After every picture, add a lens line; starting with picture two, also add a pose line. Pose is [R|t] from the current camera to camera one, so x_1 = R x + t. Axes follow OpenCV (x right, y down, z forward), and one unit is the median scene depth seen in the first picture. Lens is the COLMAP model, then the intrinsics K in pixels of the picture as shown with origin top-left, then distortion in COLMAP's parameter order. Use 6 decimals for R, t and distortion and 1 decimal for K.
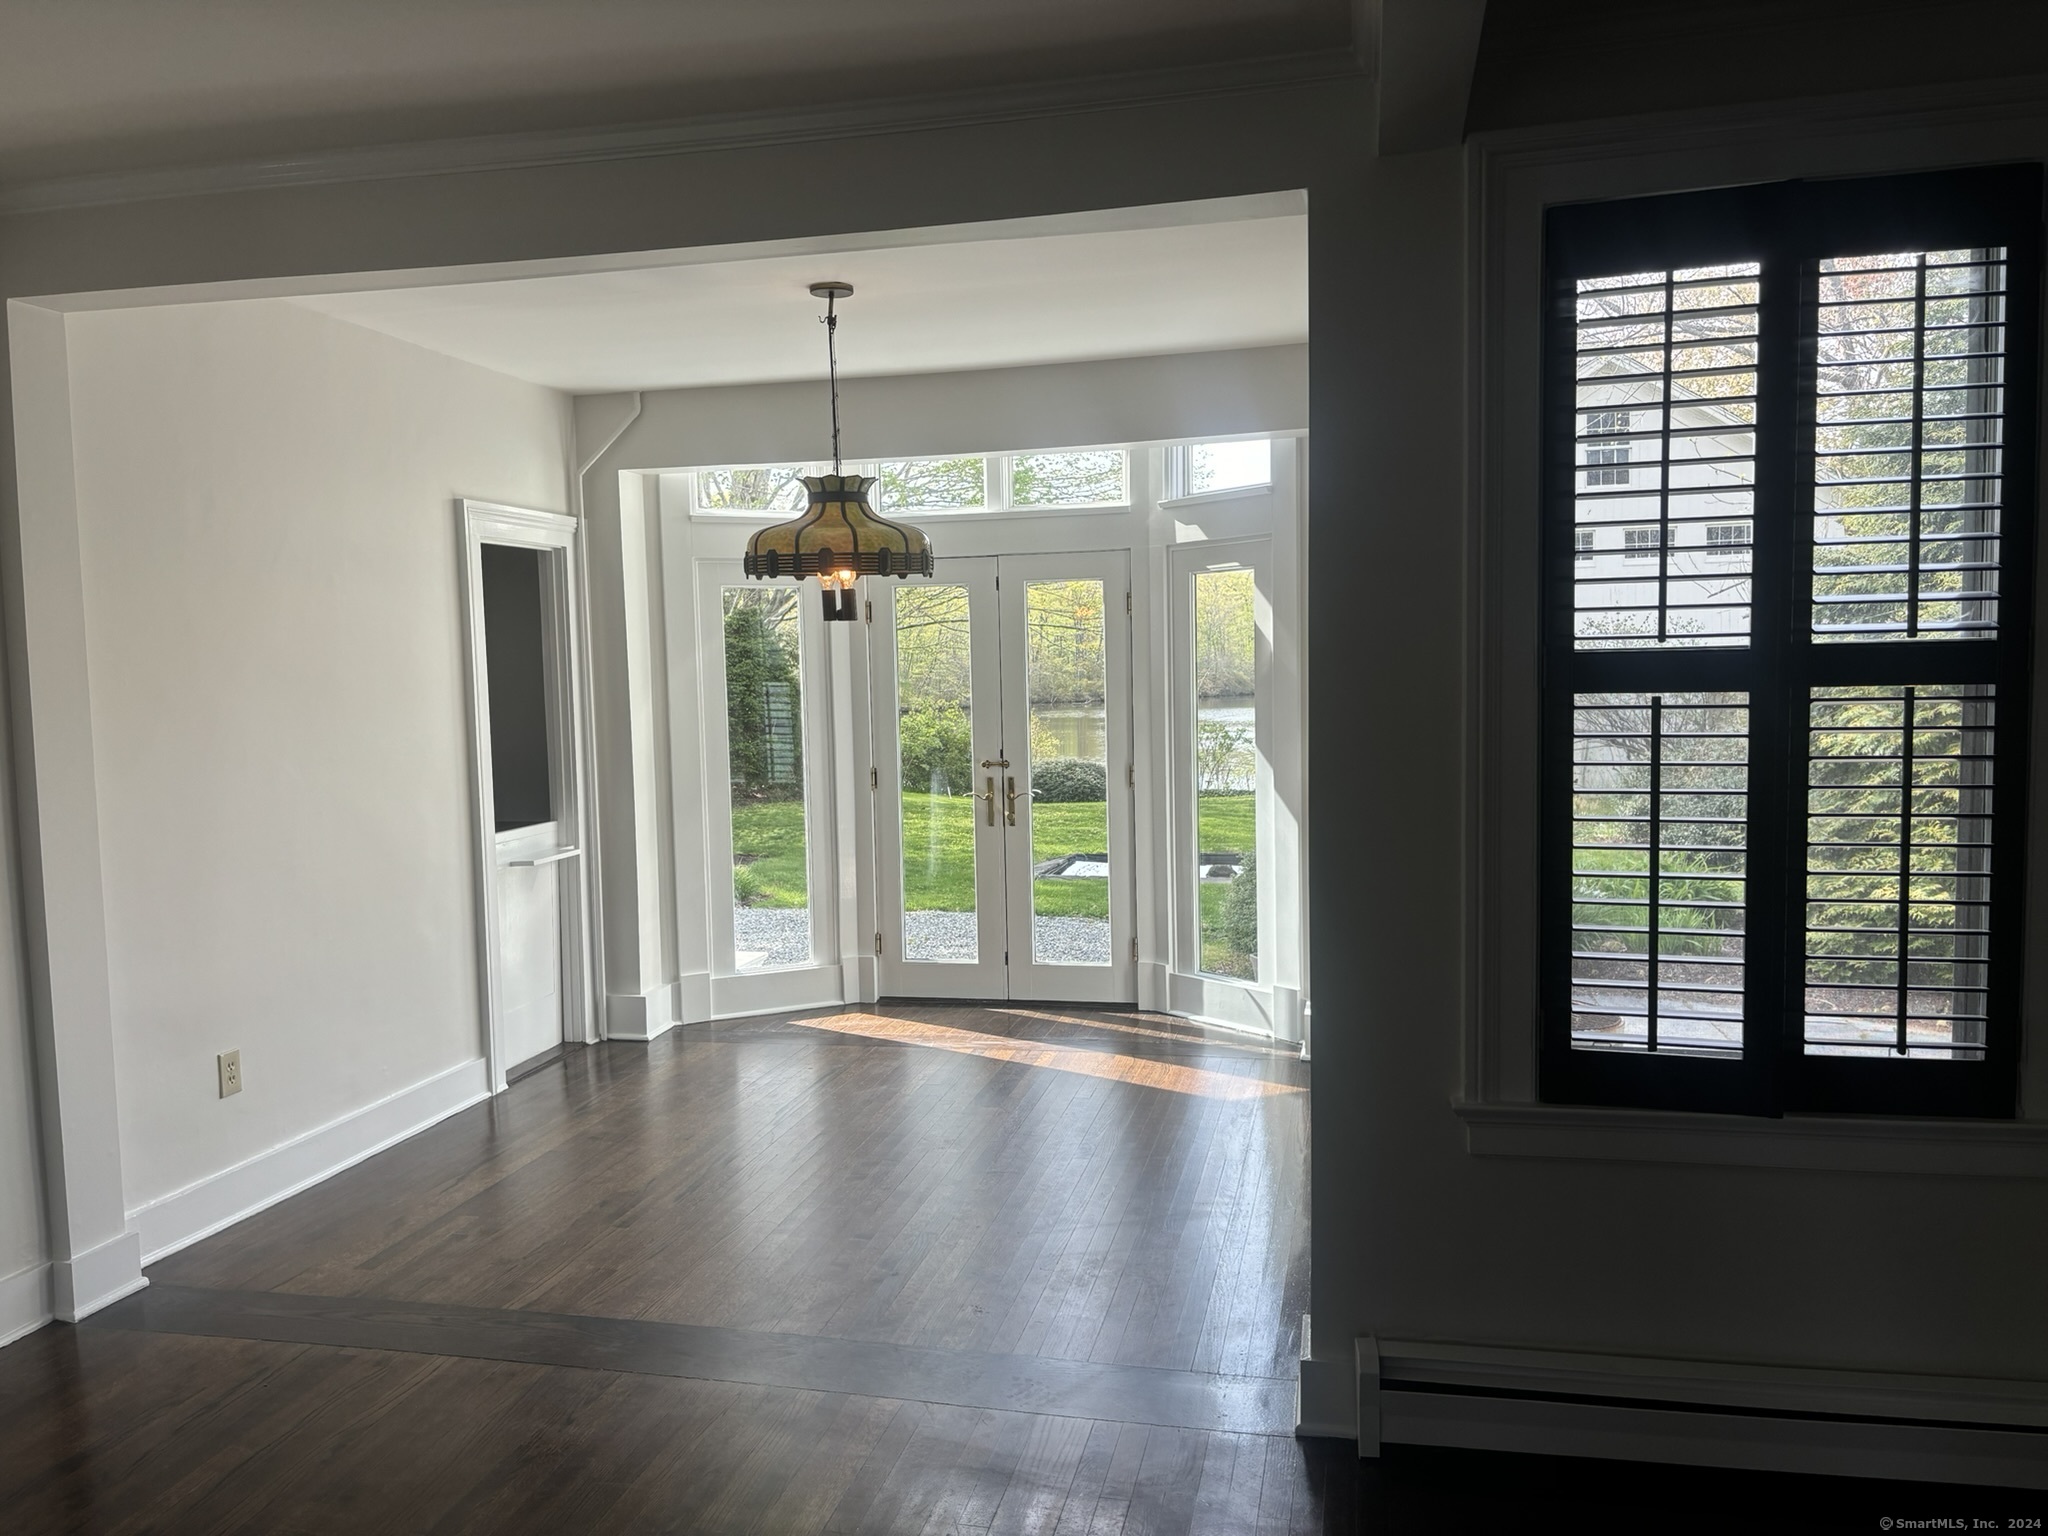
lens RADIAL K [[1541.2, 0, 1023.1], [0, 1541.2, 748.8], [0, 0, 1]] dist [0.032604, -0.070467]
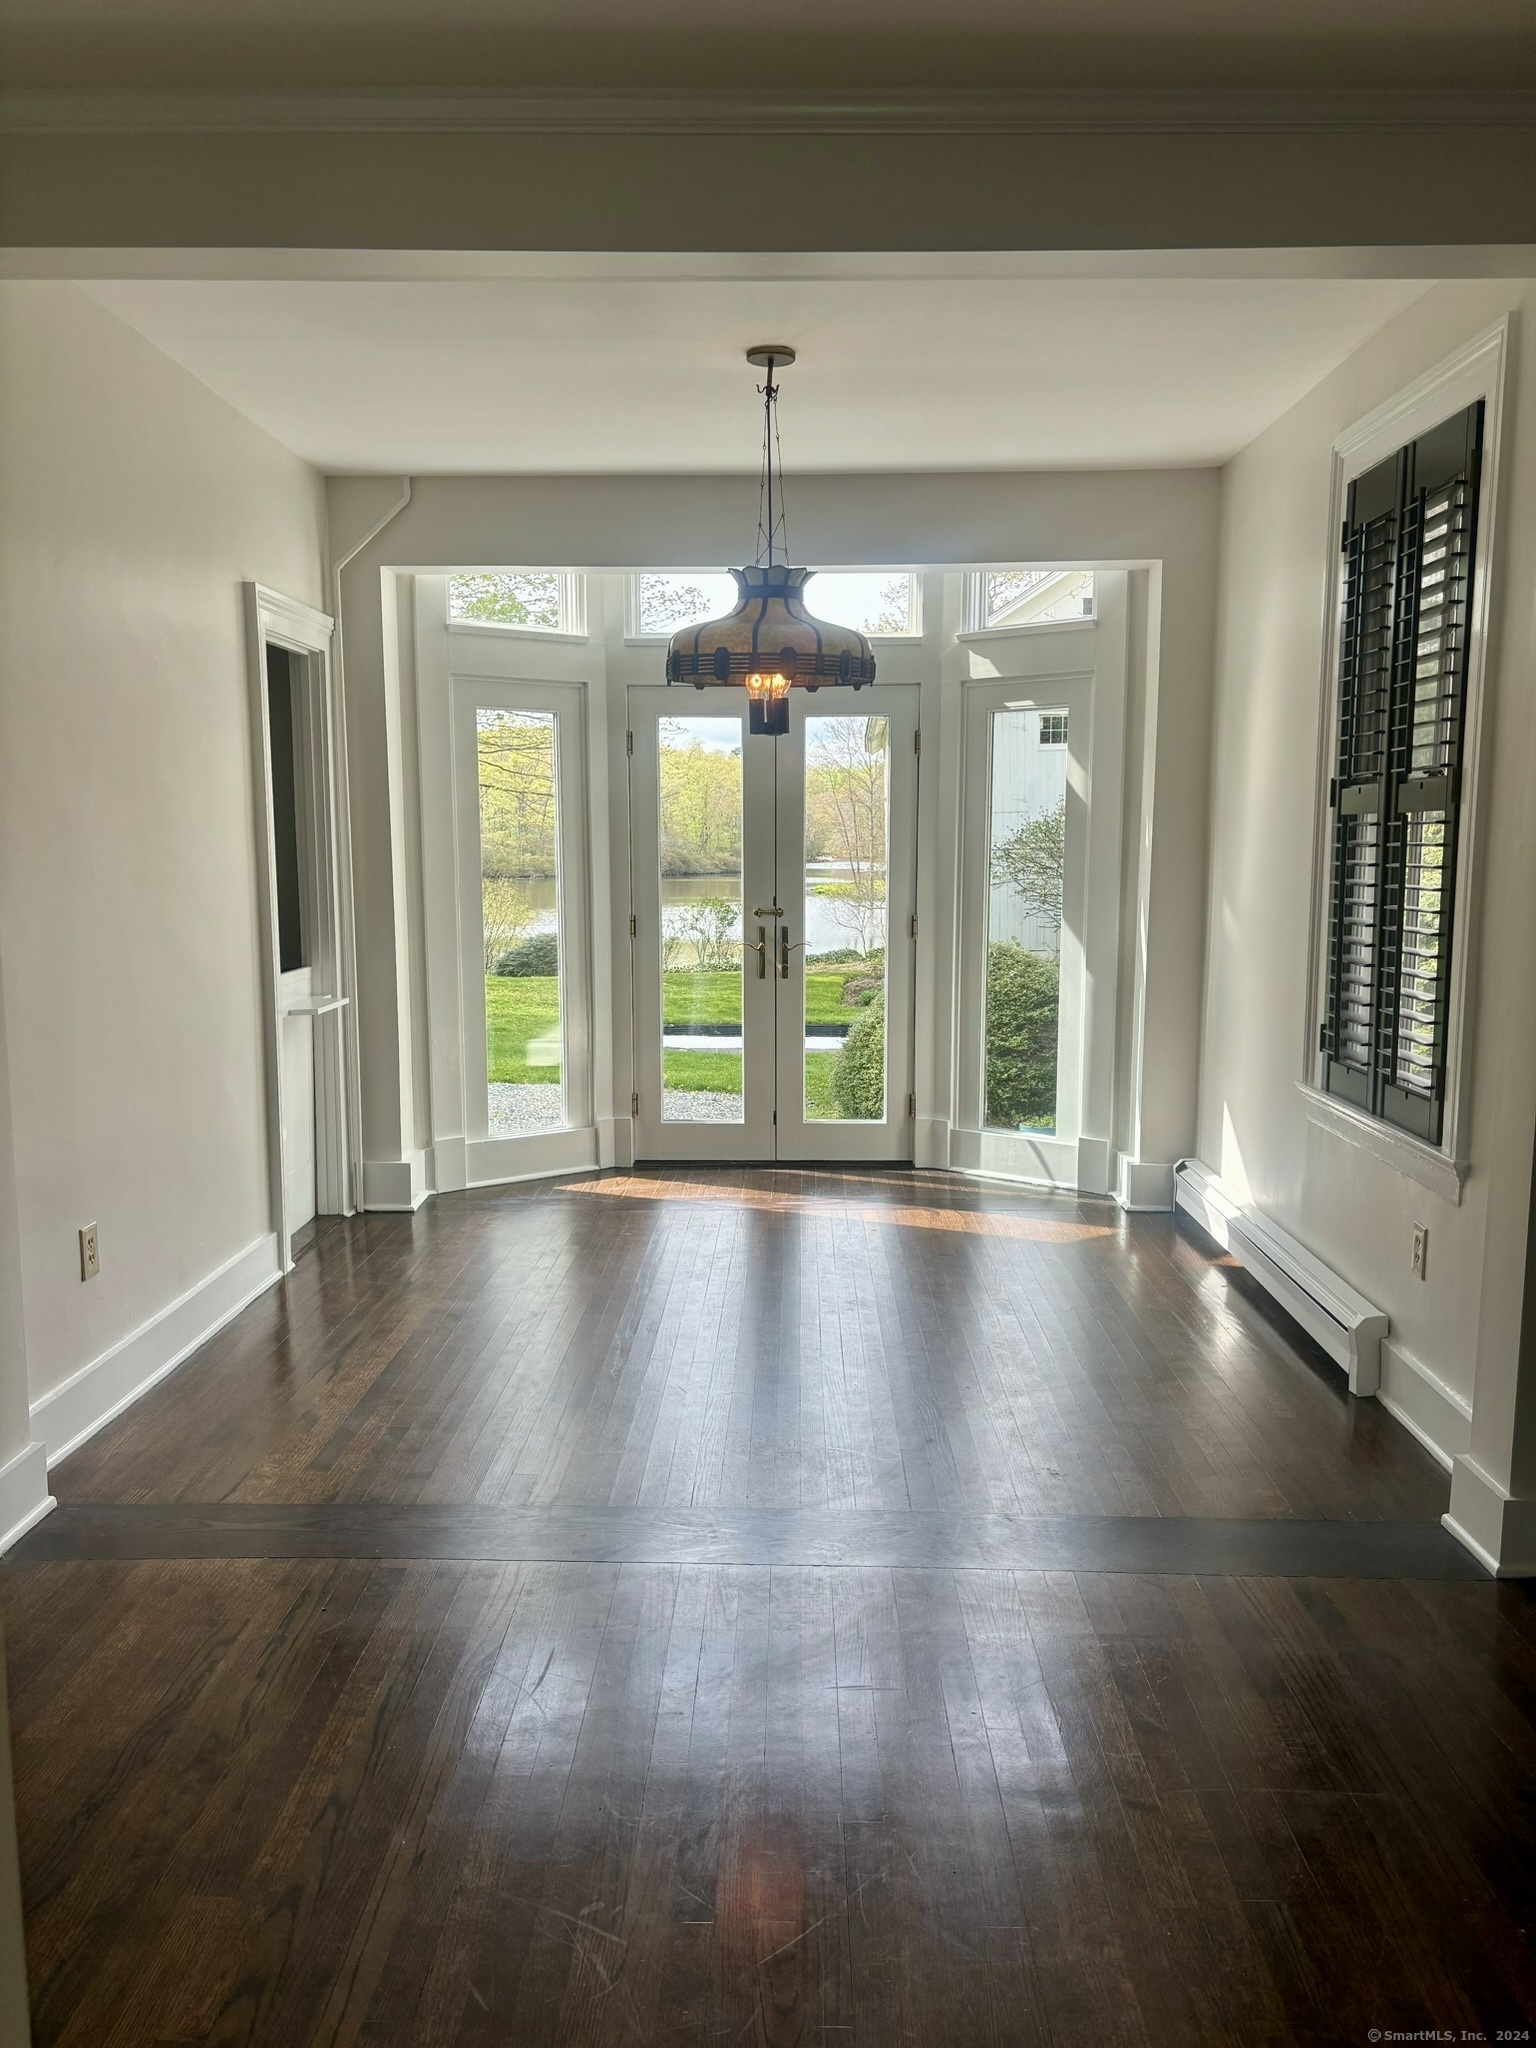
lens RADIAL K [[1541.2, 0, 764.7], [0, 1541.2, 1039.7], [0, 0, 1]] dist [0.032604, -0.070467]
pose [[0.976912, -0.004204, 0.213599, -0.236849], [-0.010986, 0.997495, 0.069878, 0.023263], [-0.213358, -0.070611, 0.974419, 0.082258]]
